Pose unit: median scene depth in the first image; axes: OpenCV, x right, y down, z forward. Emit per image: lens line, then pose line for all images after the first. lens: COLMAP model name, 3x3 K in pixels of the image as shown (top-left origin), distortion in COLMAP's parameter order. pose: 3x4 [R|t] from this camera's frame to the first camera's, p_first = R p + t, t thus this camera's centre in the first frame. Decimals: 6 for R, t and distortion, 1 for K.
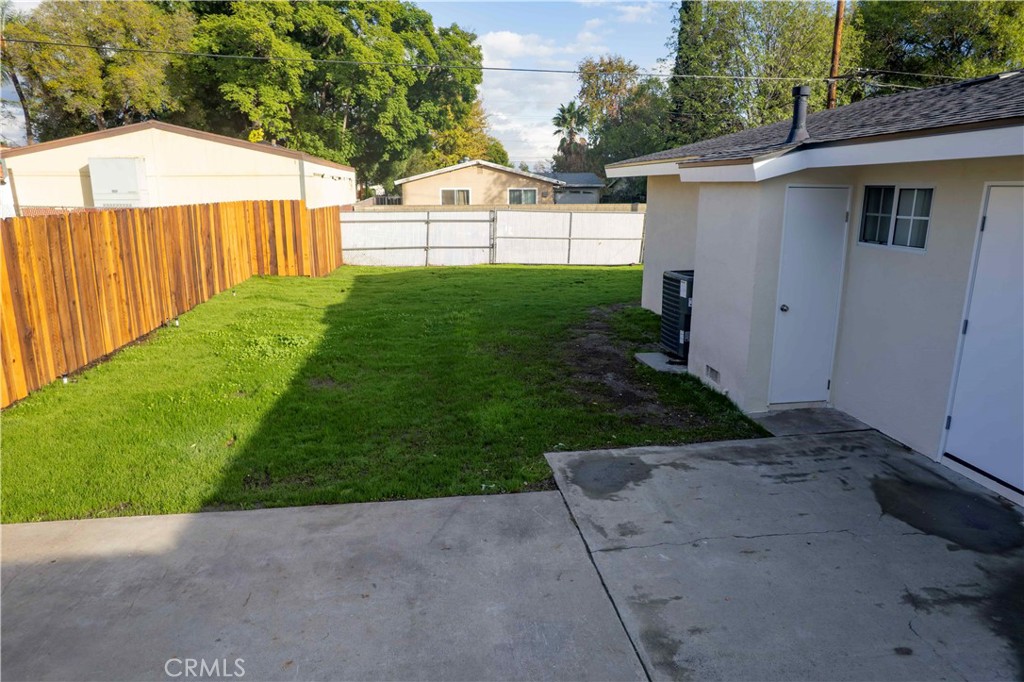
lens RADIAL K [[658.8, 0, 516.1], [0, 658.8, 338.6], [0, 0, 1]] dist [-0.077624, 0.068635]
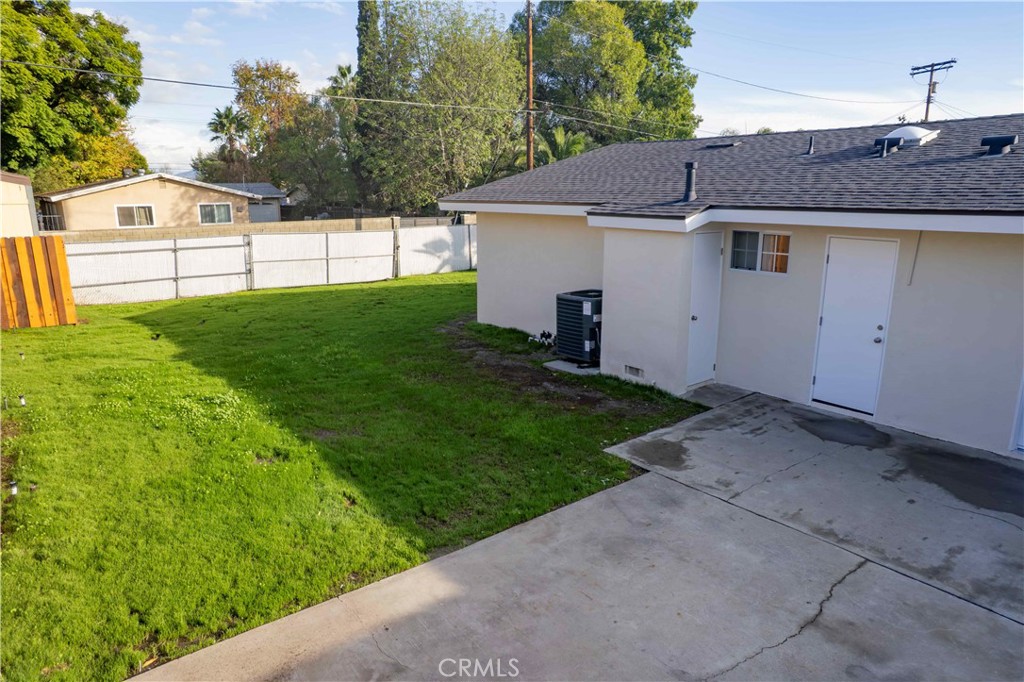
lens RADIAL K [[654.5, 0, 518.2], [0, 654.5, 341.1], [0, 0, 1]] dist [-0.084061, 0.075723]
pose [[0.861491, -0.117791, 0.493922, -0.233739], [0.116972, 0.992597, 0.032694, -0.032988], [-0.494117, 0.029609, 0.868891, -0.013752]]
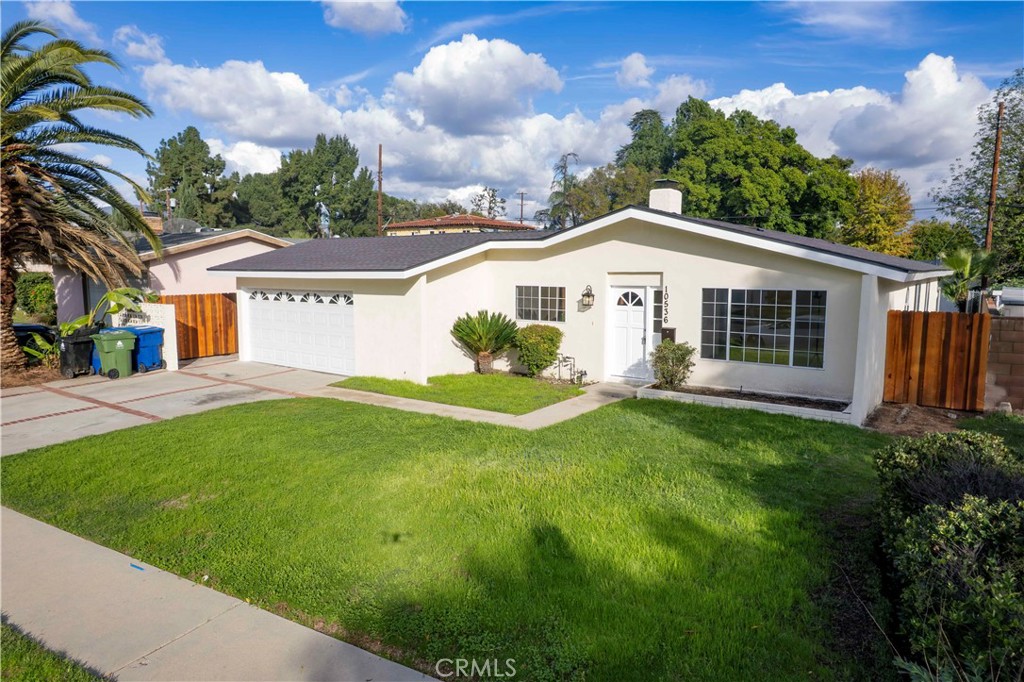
lens RADIAL K [[658.8, 0, 516.1], [0, 658.8, 338.6], [0, 0, 1]] dist [-0.077624, 0.068635]
pose [[0.718809, 0.077569, -0.690867, 1.084516], [-0.159892, 0.985562, -0.055703, 0.216317], [0.676571, 0.150504, 0.720833, -1.040668]]
